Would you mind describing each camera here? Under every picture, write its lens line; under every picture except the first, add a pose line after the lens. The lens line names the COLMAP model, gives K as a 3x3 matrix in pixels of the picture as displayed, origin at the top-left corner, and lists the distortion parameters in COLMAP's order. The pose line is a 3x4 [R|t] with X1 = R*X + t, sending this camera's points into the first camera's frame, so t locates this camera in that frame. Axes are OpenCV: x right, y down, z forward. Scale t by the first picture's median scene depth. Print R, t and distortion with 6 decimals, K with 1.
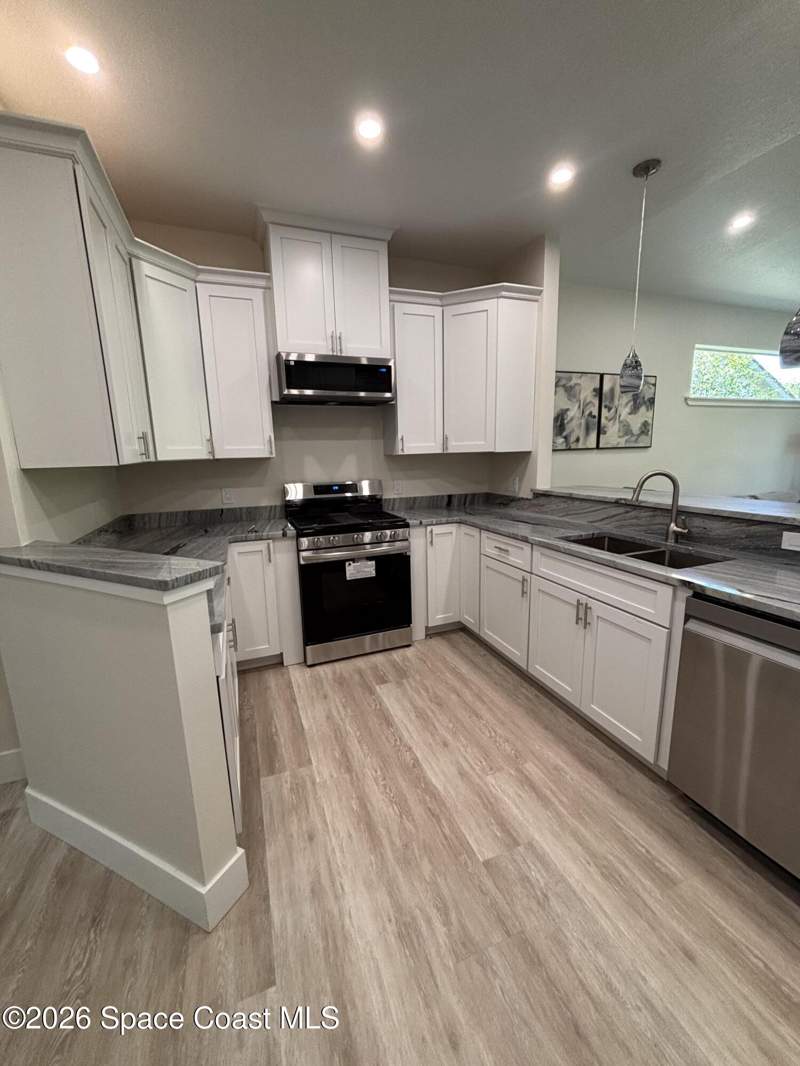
lens RADIAL K [[424.0, 0, 405.6], [0, 424.0, 526.4], [0, 0, 1]] dist [0.002003, -0.000770]
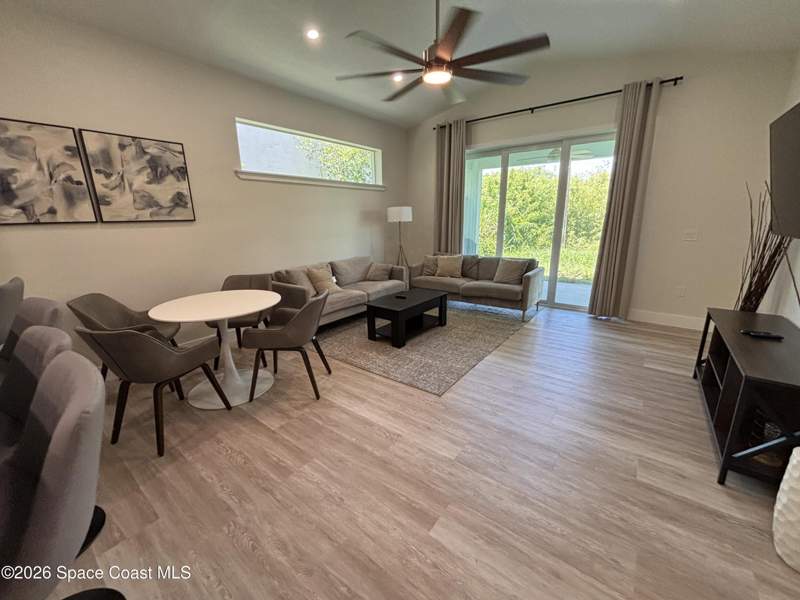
lens RADIAL K [[318.2, 0, 397.1], [0, 318.2, 297.5], [0, 0, 1]] dist [0.002003, -0.000770]
pose [[0.855165, -0.120807, 0.504081, 0.649745], [0.093250, 0.992451, 0.079652, -0.031822], [-0.509899, -0.021110, 0.859975, 0.158878]]
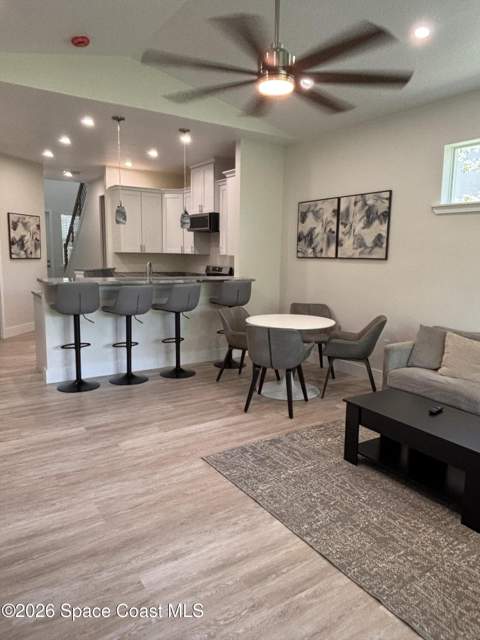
lens RADIAL K [[445.5, 0, 259.5], [0, 445.5, 324.6], [0, 0, 1]] dist [0.020706, -0.018100]
pose [[0.245802, 0.178910, -0.952666, 1.726801], [-0.201671, 0.970751, 0.130272, -0.126074], [0.948109, 0.160104, 0.274694, 0.493320]]
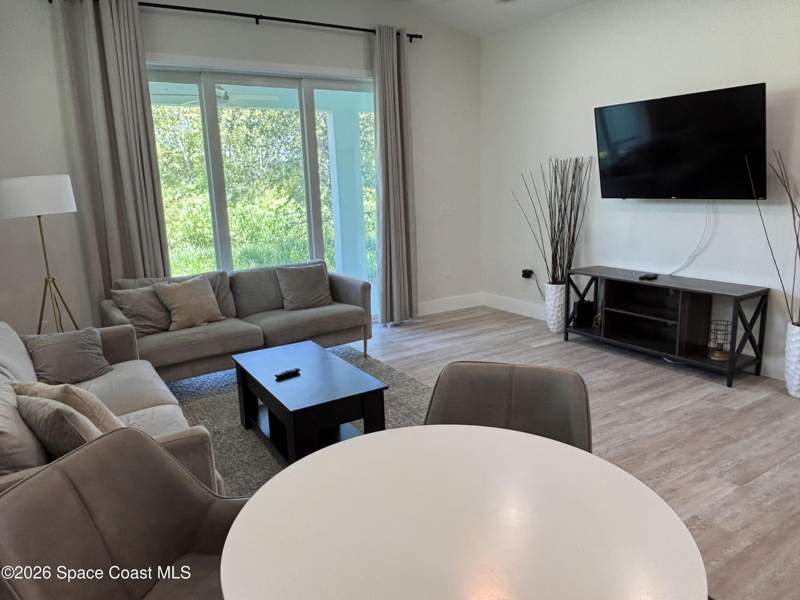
lens RADIAL K [[556.9, 0, 393.6], [0, 556.9, 295.5], [0, 0, 1]] dist [0.020706, -0.018100]
pose [[-0.183154, -0.174624, 0.967451, 0.413471], [0.218328, 0.952297, 0.213222, -0.186846], [-0.958534, 0.250274, -0.136291, 0.919107]]
